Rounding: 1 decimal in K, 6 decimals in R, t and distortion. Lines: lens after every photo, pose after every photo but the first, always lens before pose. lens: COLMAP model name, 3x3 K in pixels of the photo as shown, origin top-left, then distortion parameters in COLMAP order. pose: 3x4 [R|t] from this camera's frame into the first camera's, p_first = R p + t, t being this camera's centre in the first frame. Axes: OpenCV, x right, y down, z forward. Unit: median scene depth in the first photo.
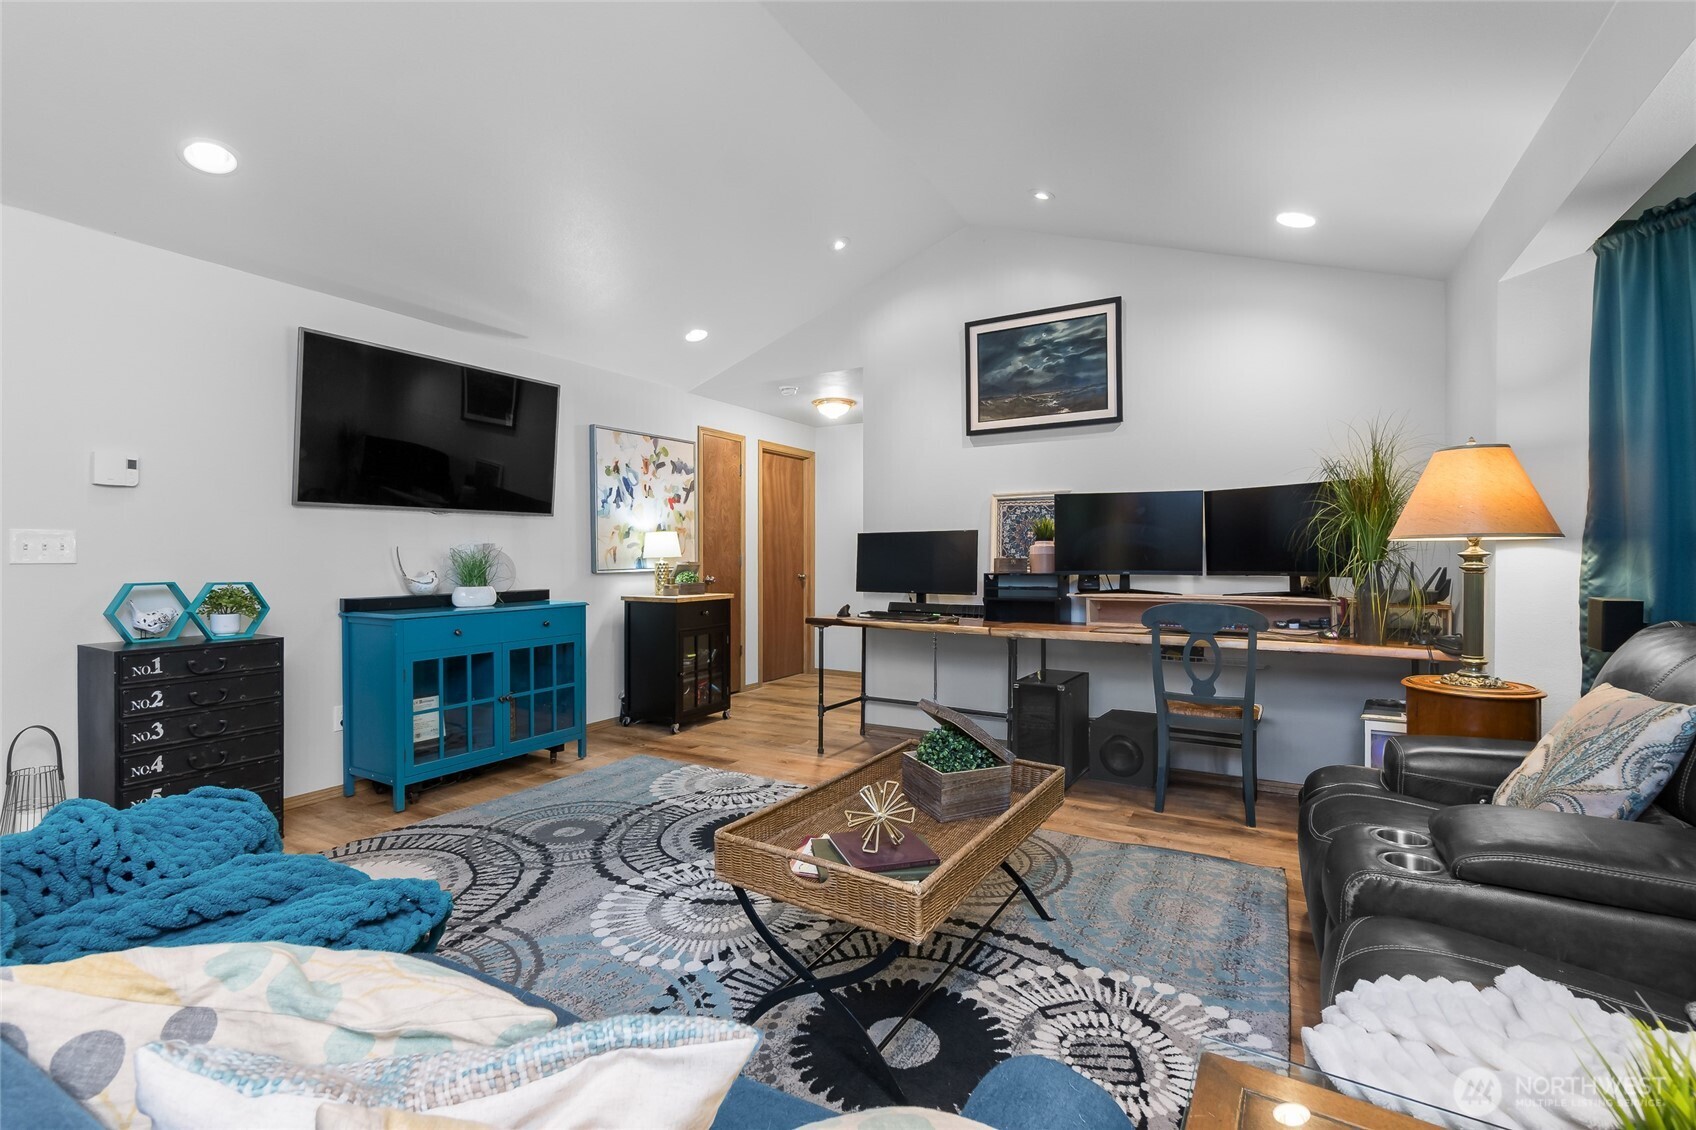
lens RADIAL K [[750.0, 0, 819.1], [0, 750.0, 558.9], [0, 0, 1]] dist [-0.001222, -0.000277]
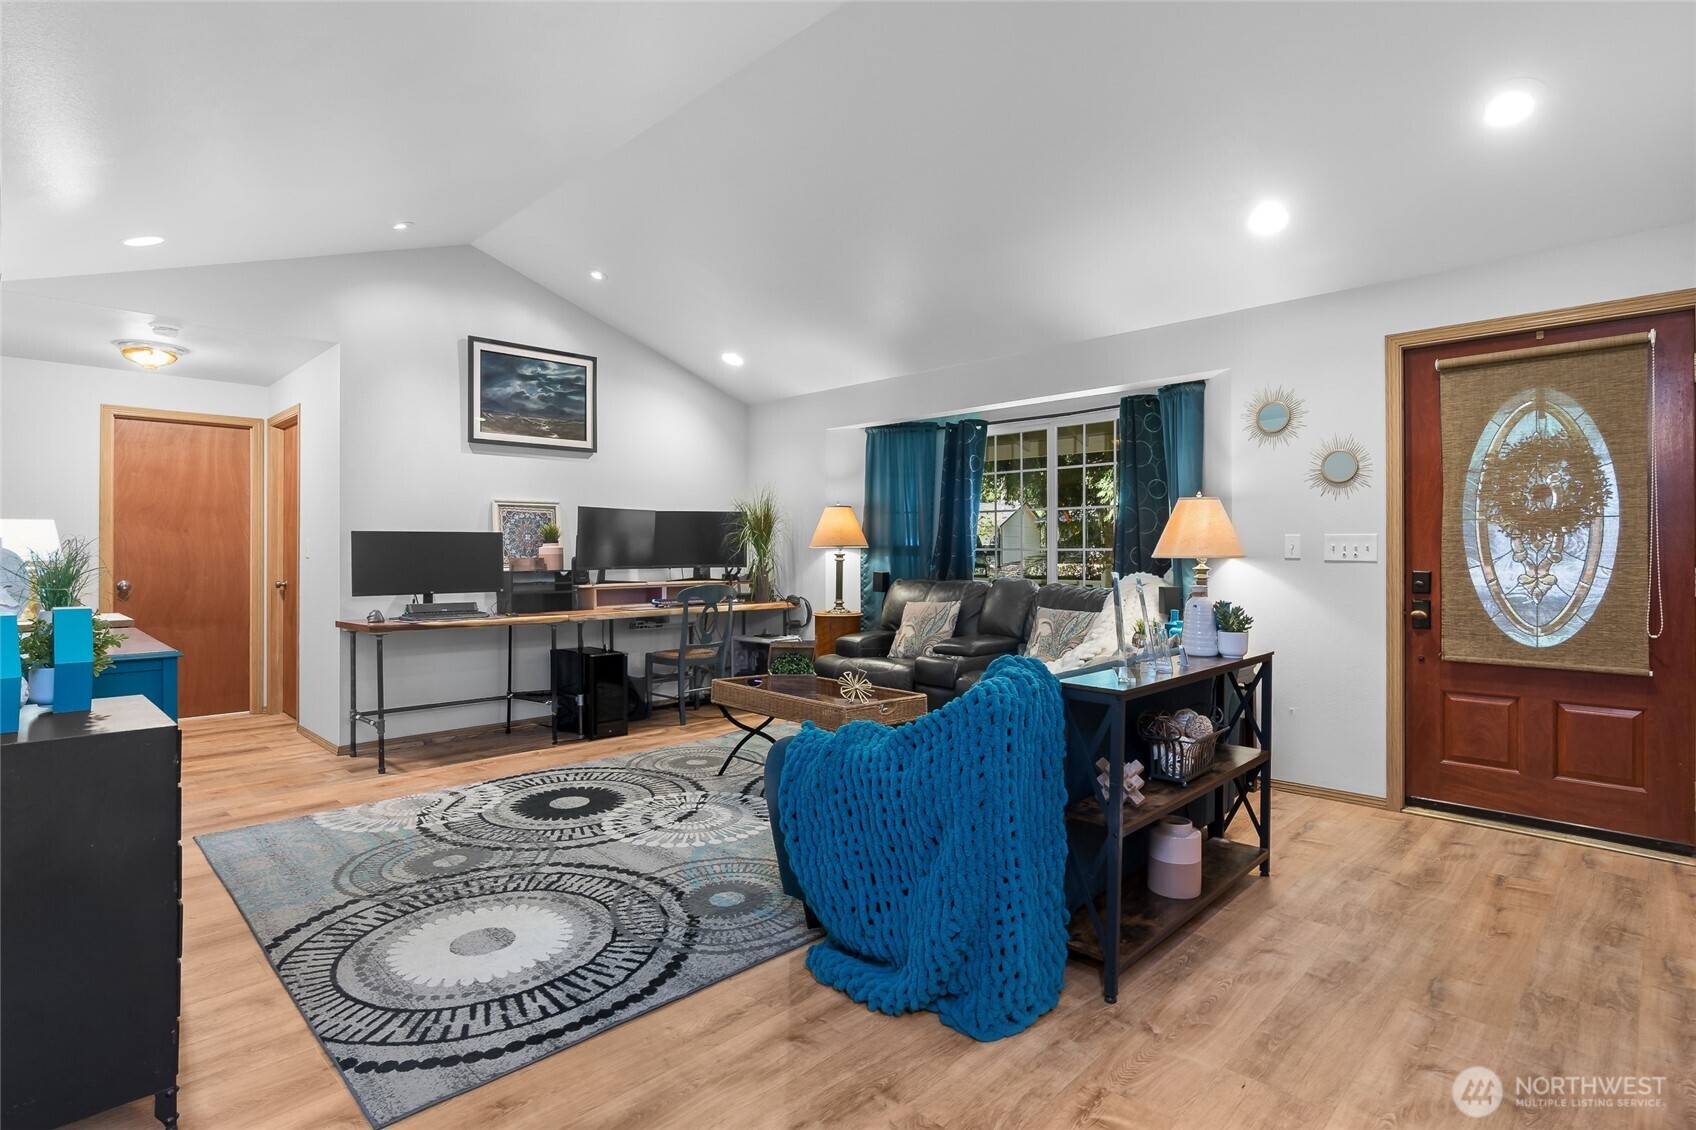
lens RADIAL K [[876.6, 0, 841.3], [0, 876.6, 554.3], [0, 0, 1]] dist [-0.002288, 0.000031]
pose [[0.239637, -0.004504, 0.970852, -1.265645], [0.004389, 0.999984, 0.003556, -0.012141], [-0.970853, 0.003409, 0.239653, 0.281460]]
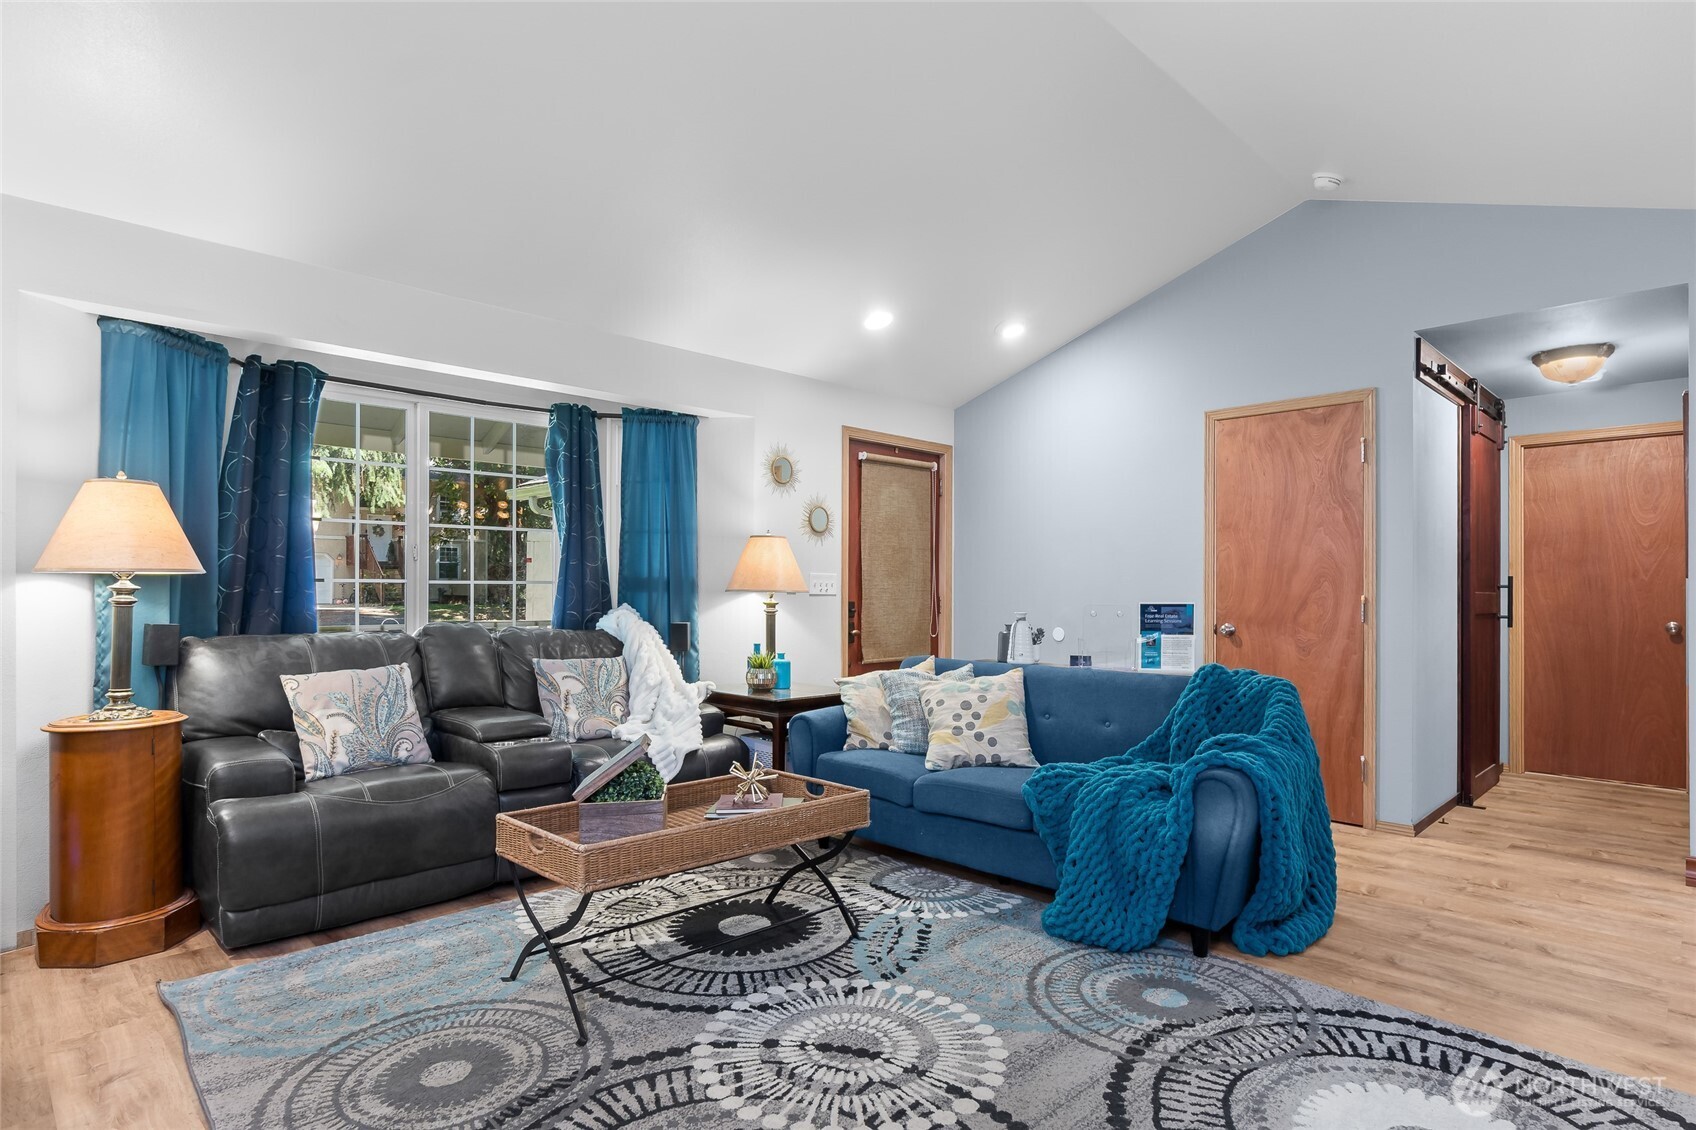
lens RADIAL K [[908.4, 0, 851.0], [0, 908.4, 594.0], [0, 0, 1]] dist [-0.002621, 0.001170]
pose [[-0.975378, -0.005170, 0.220480, -0.270032], [-0.003338, 0.999957, 0.008682, -0.009891], [-0.220515, 0.007732, -0.975353, 1.505891]]
